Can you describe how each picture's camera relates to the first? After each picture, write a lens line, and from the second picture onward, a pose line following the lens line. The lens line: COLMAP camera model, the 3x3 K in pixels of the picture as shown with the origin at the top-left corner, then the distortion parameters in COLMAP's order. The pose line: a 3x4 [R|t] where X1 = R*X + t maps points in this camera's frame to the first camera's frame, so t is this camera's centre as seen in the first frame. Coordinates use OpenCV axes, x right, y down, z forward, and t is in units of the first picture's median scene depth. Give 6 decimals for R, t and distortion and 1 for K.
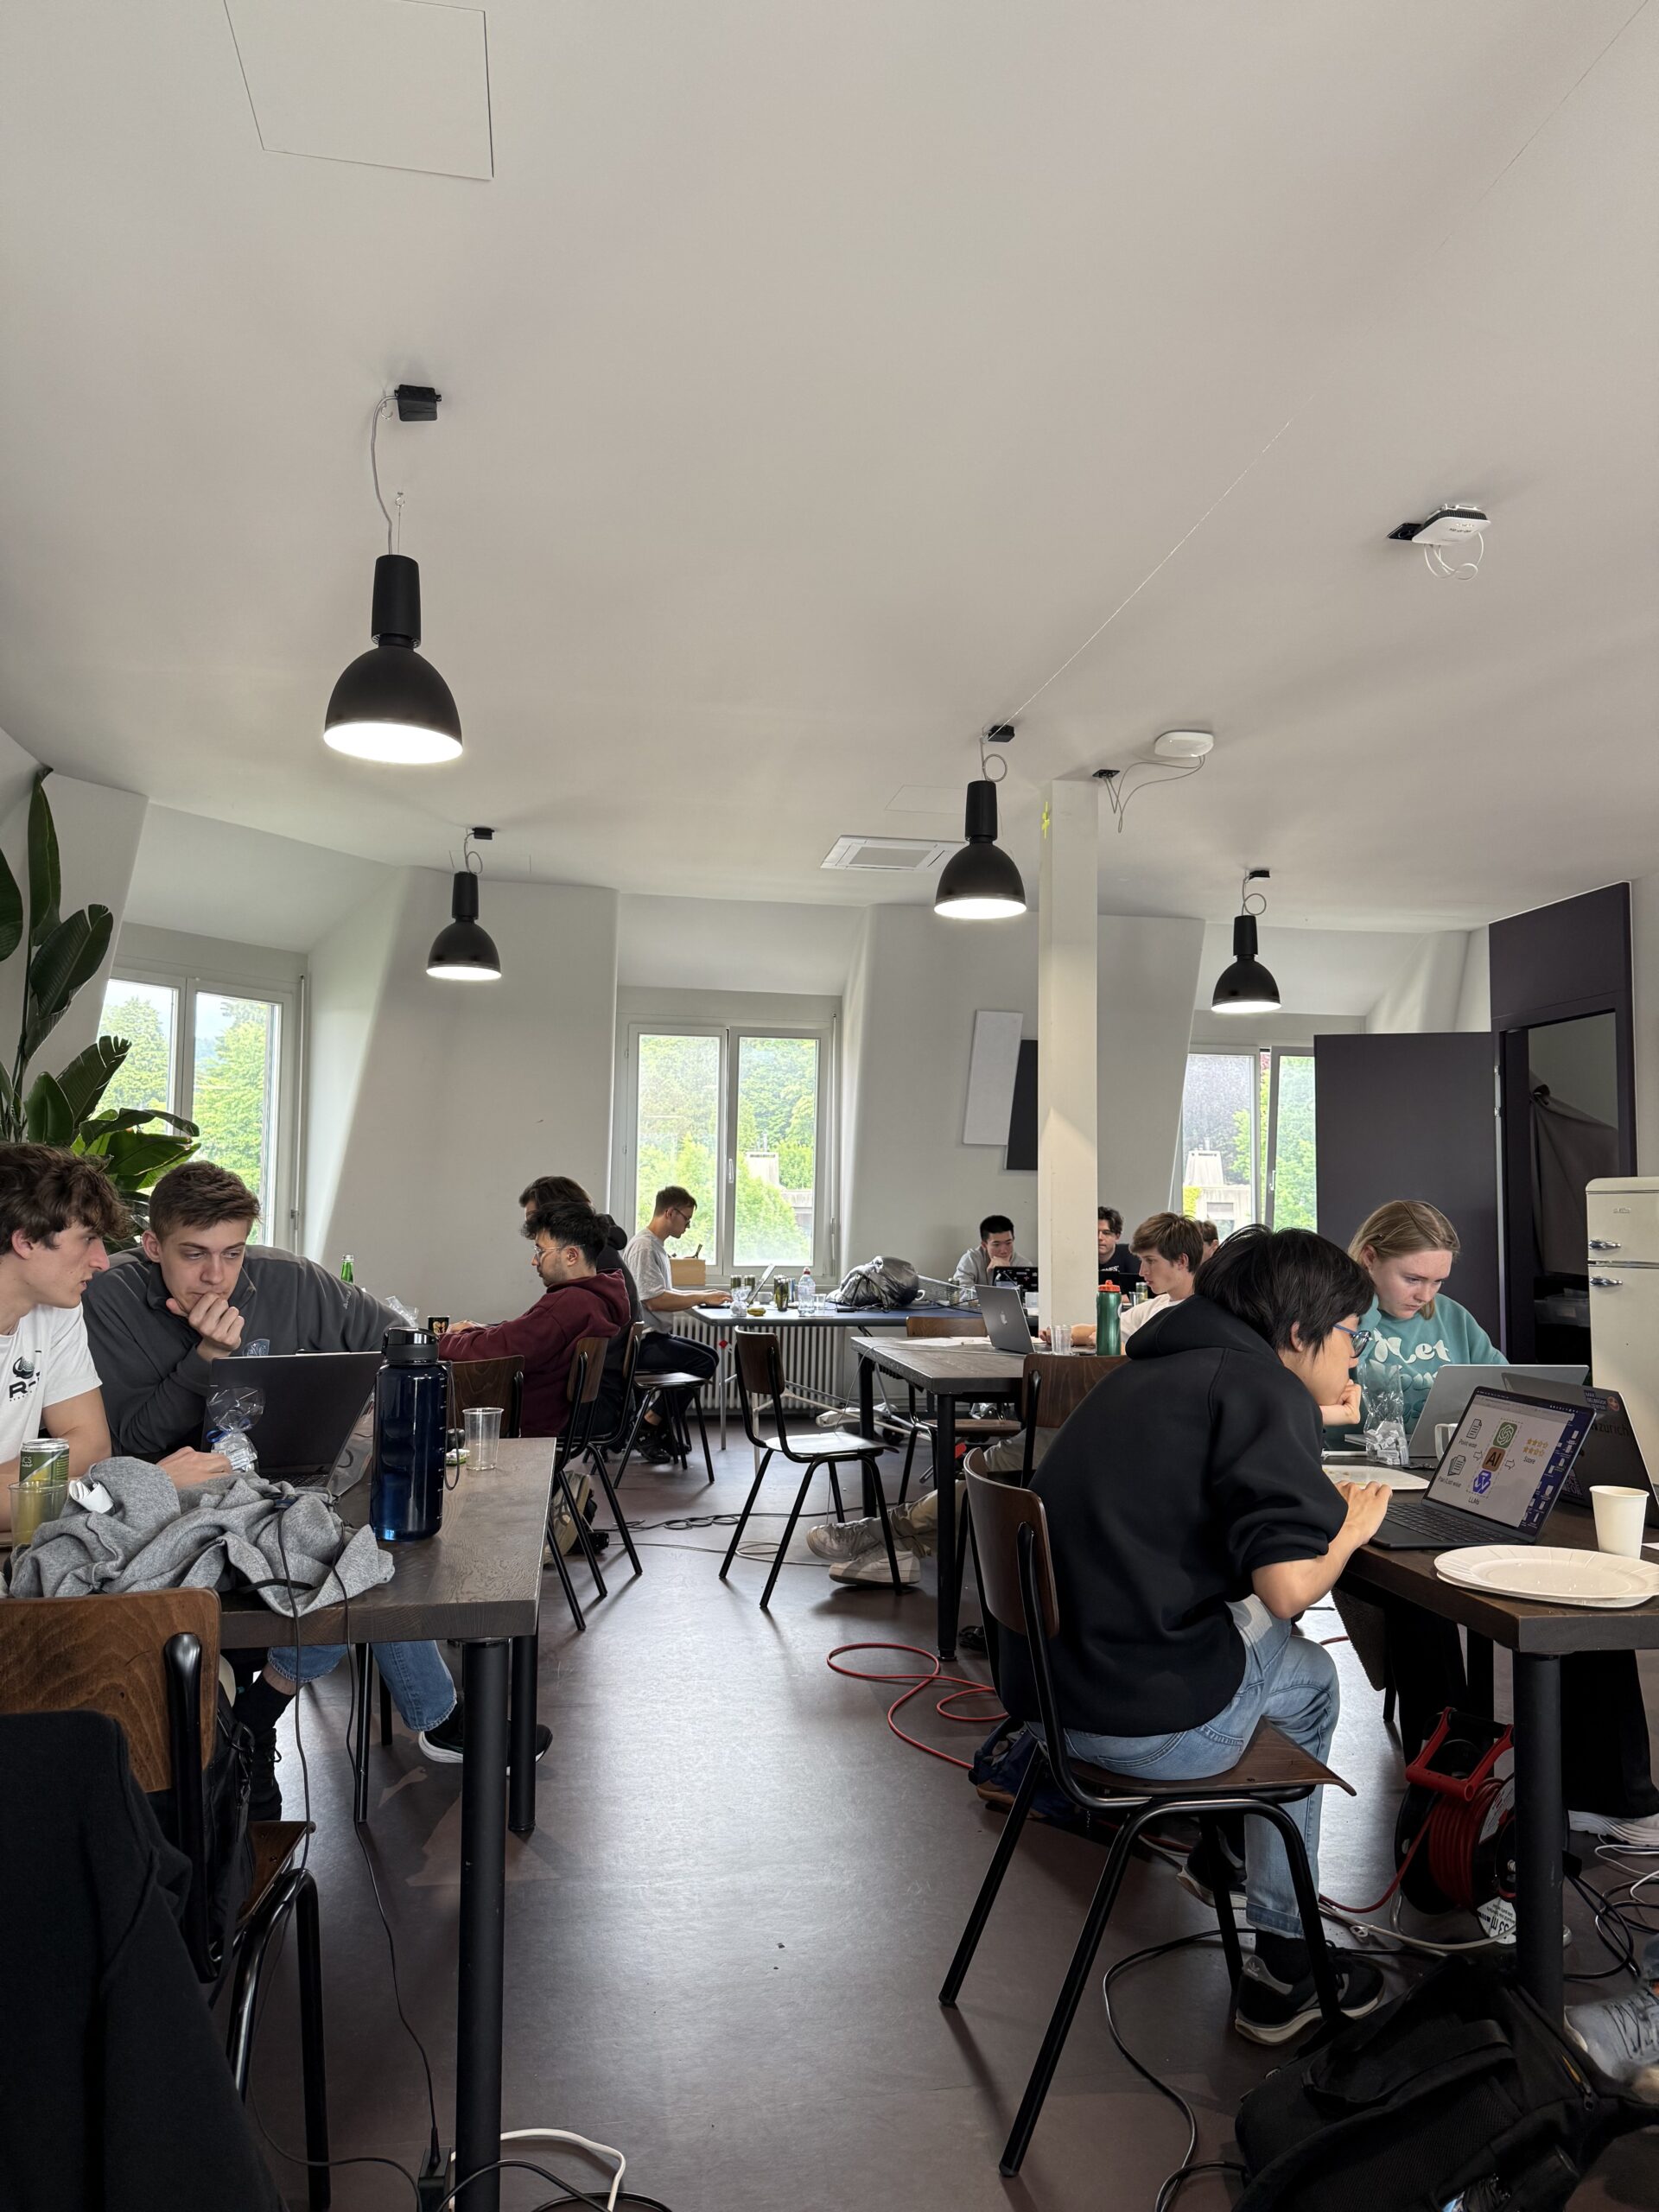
lens RADIAL K [[1510.5, 0, 822.3], [0, 1510.5, 1170.1], [0, 0, 1]] dist [0.023850, -0.032910]
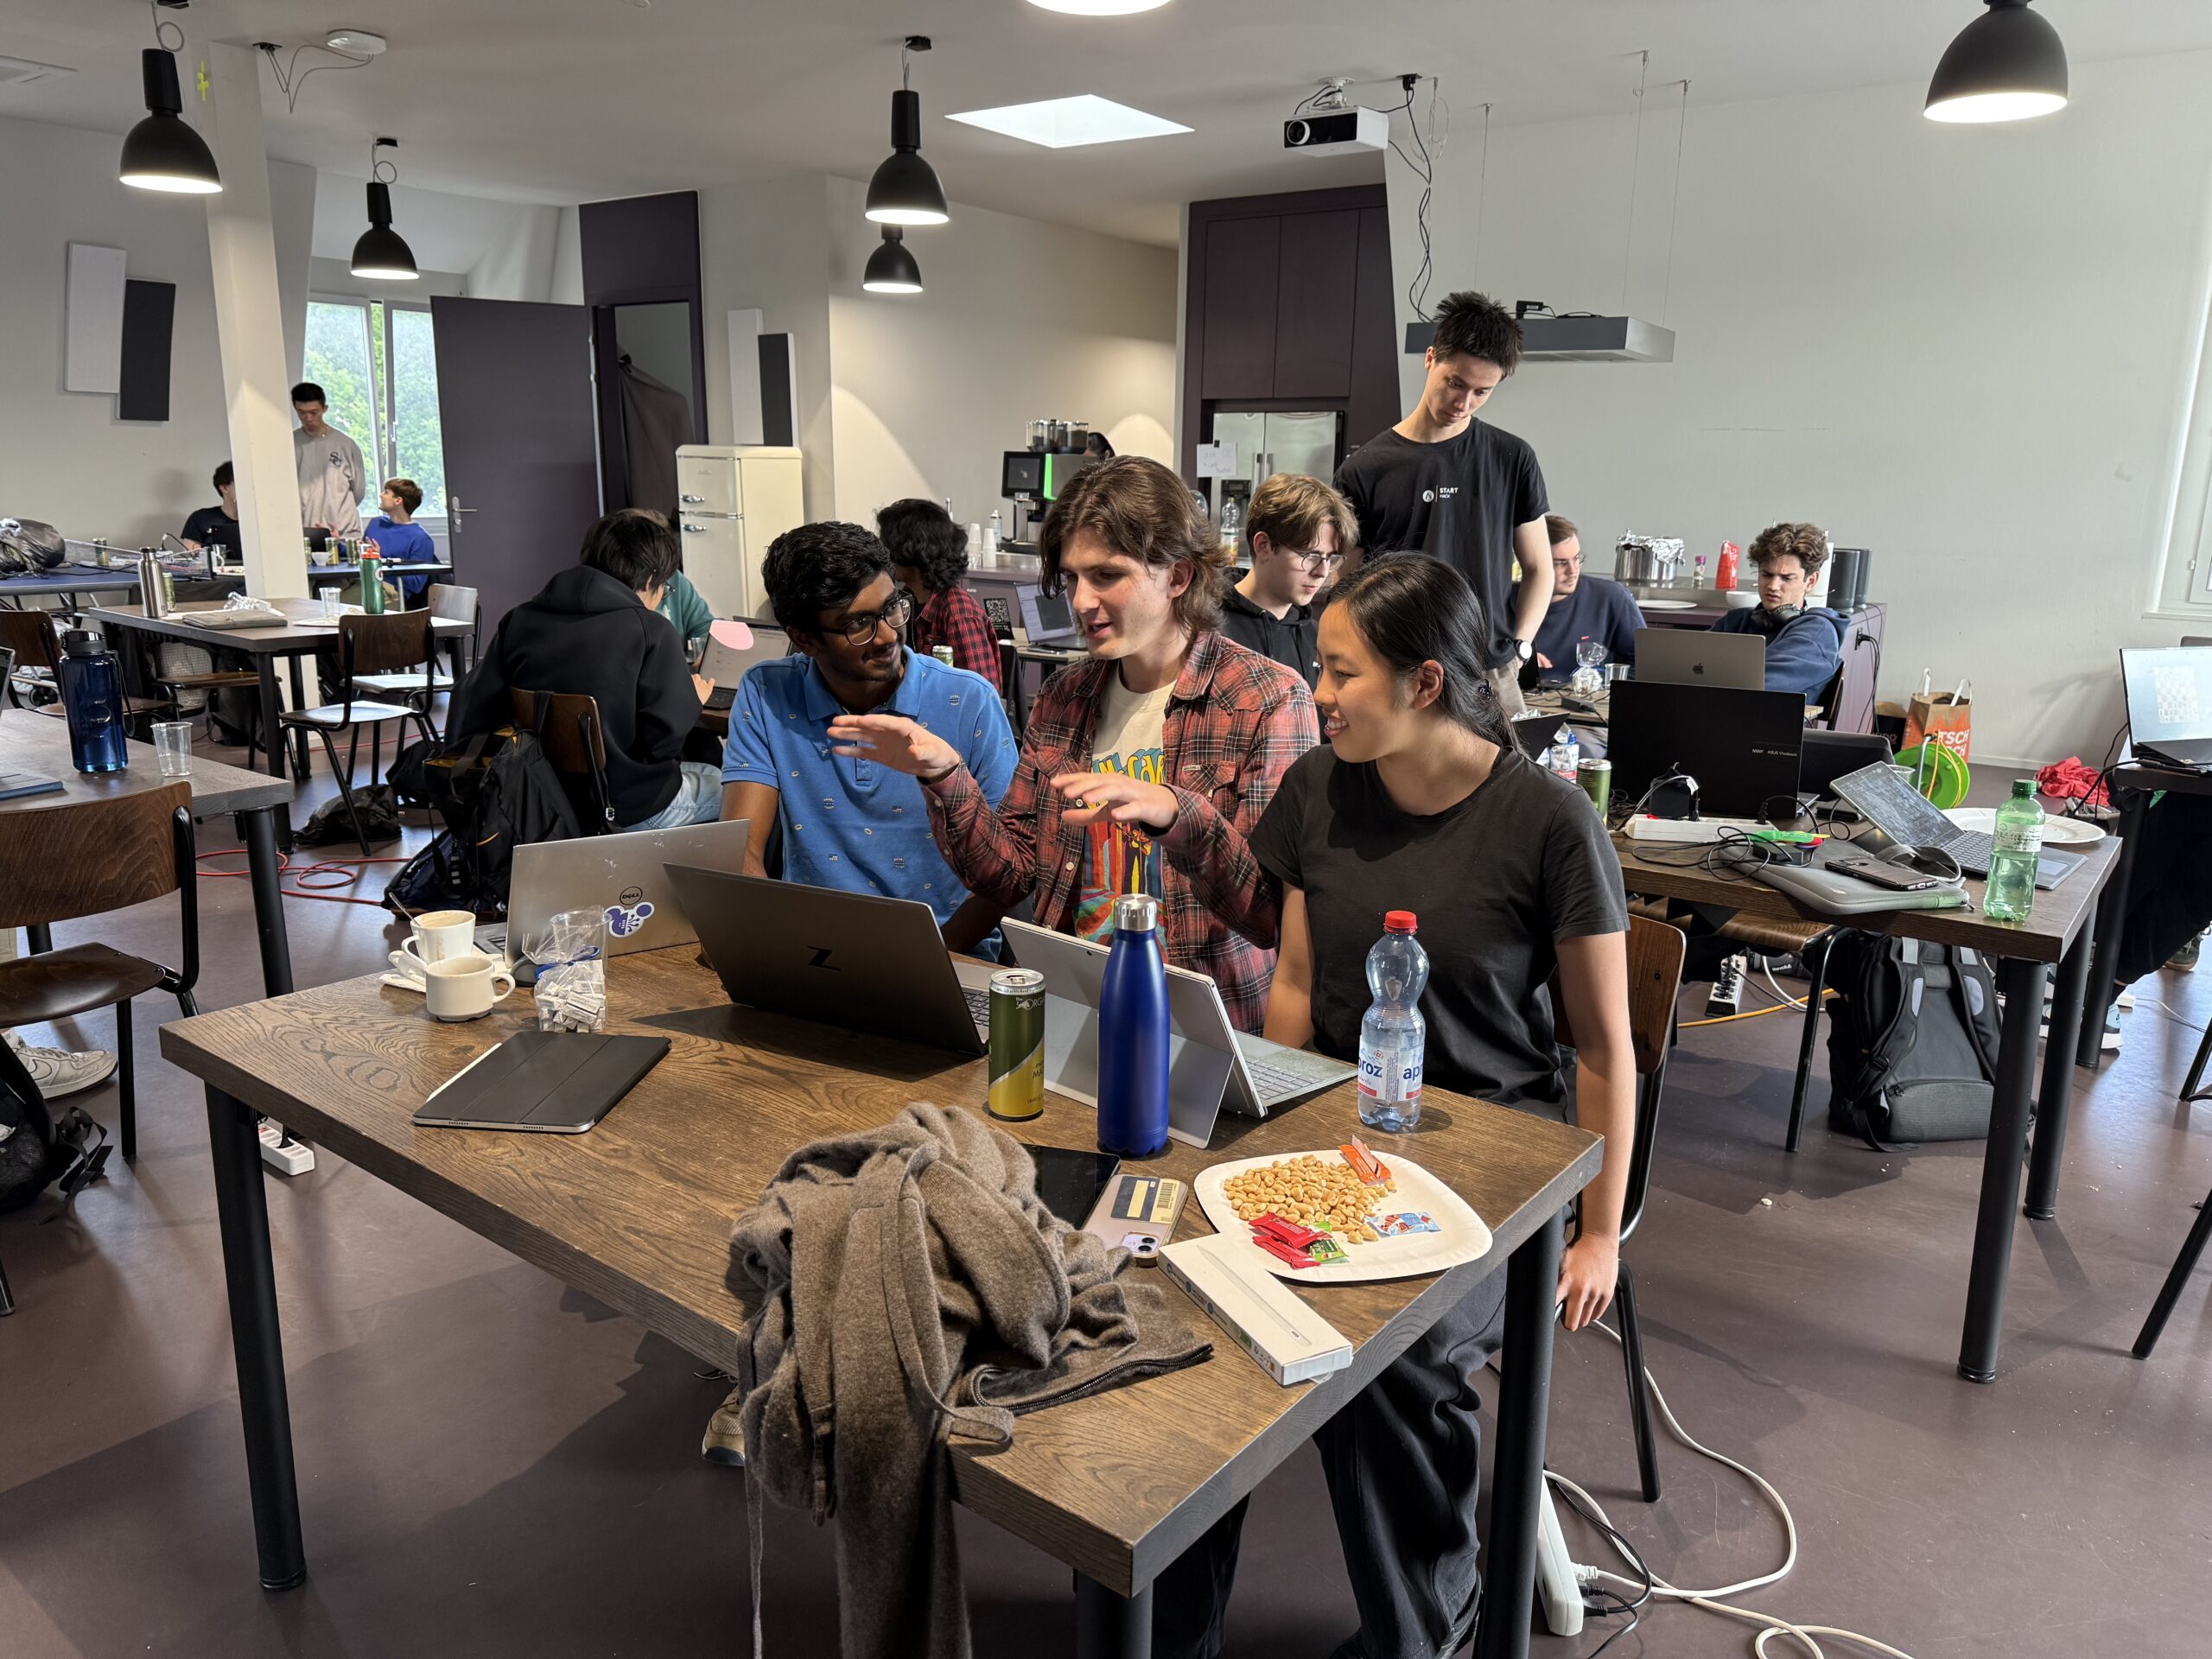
lens RADIAL K [[1510.5, 0, 1106.0], [0, 1510.5, 829.5], [0, 0, 1]] dist [0.023850, -0.032910]
pose [[0.710802, -0.158238, 0.685362, -0.149285], [-0.039219, 0.963936, 0.263230, -0.030500], [-0.702298, -0.213983, 0.678961, -0.164699]]
